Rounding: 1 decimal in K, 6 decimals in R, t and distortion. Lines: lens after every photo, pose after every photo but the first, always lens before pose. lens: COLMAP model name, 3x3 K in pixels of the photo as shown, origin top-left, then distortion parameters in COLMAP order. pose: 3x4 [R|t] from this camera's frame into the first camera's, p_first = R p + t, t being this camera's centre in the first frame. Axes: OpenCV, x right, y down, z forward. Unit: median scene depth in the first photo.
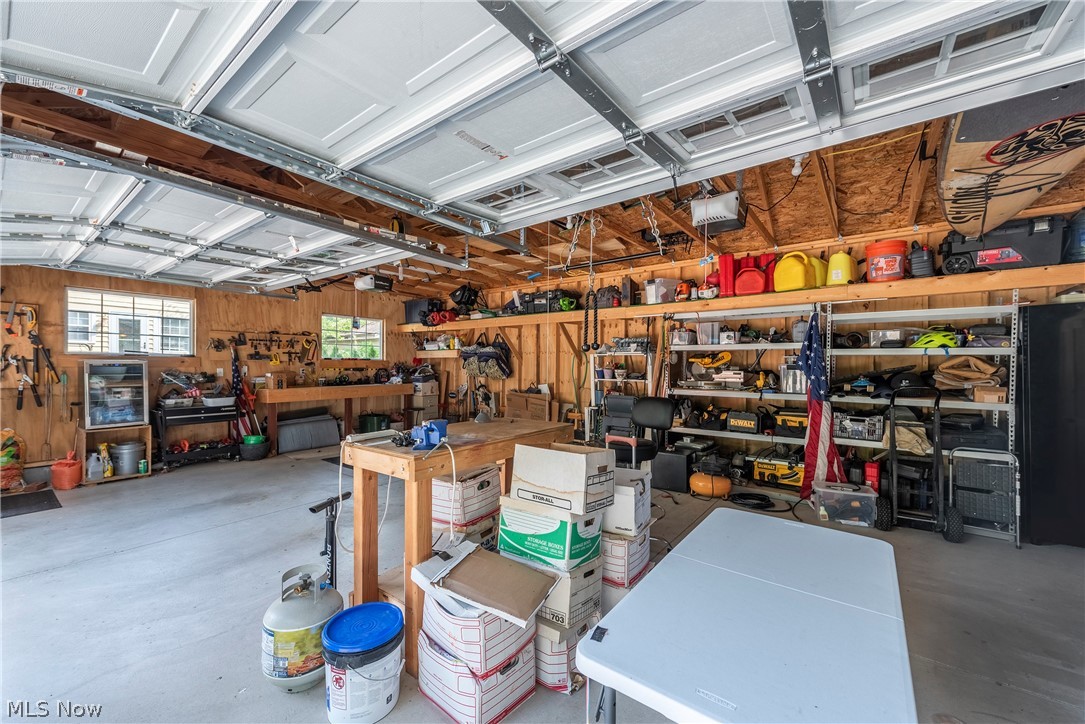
lens RADIAL K [[426.0, 0, 540.6], [0, 426.0, 363.4], [0, 0, 1]] dist [0.002237, -0.000099]
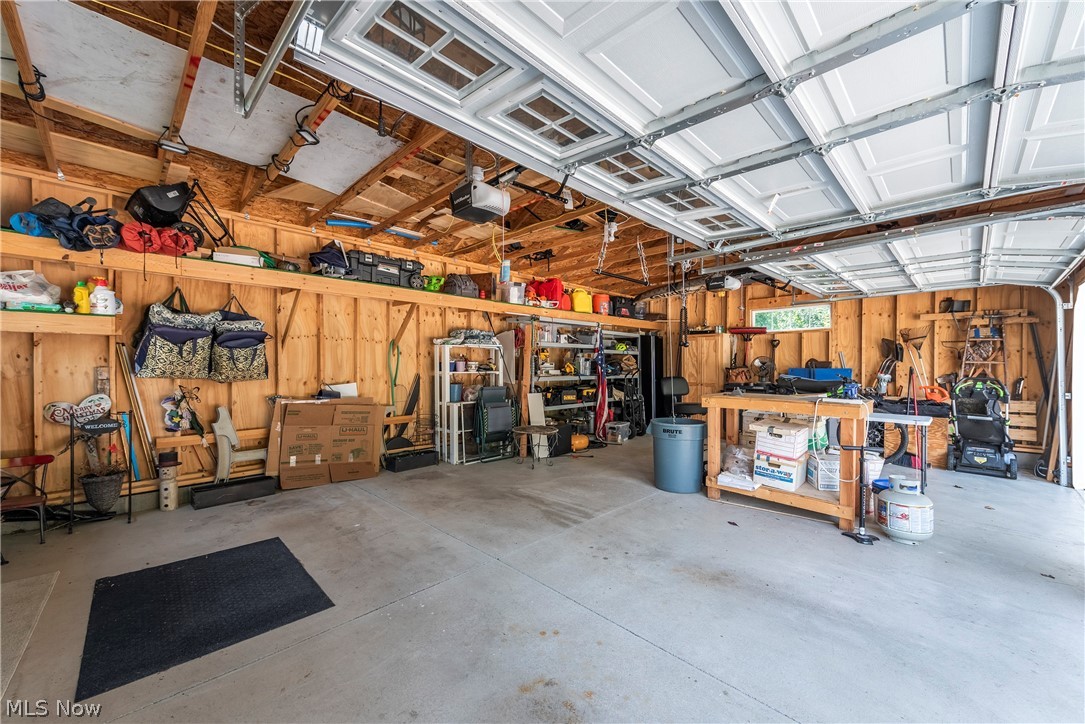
lens RADIAL K [[426.0, 0, 539.8], [0, 426.0, 364.5], [0, 0, 1]] dist [0.002237, -0.000099]
pose [[0.123347, 0.000943, 0.992363, -1.002881], [0.000377, 0.999999, -0.000997, 0.028446], [-0.992364, 0.000497, 0.123347, 0.929067]]
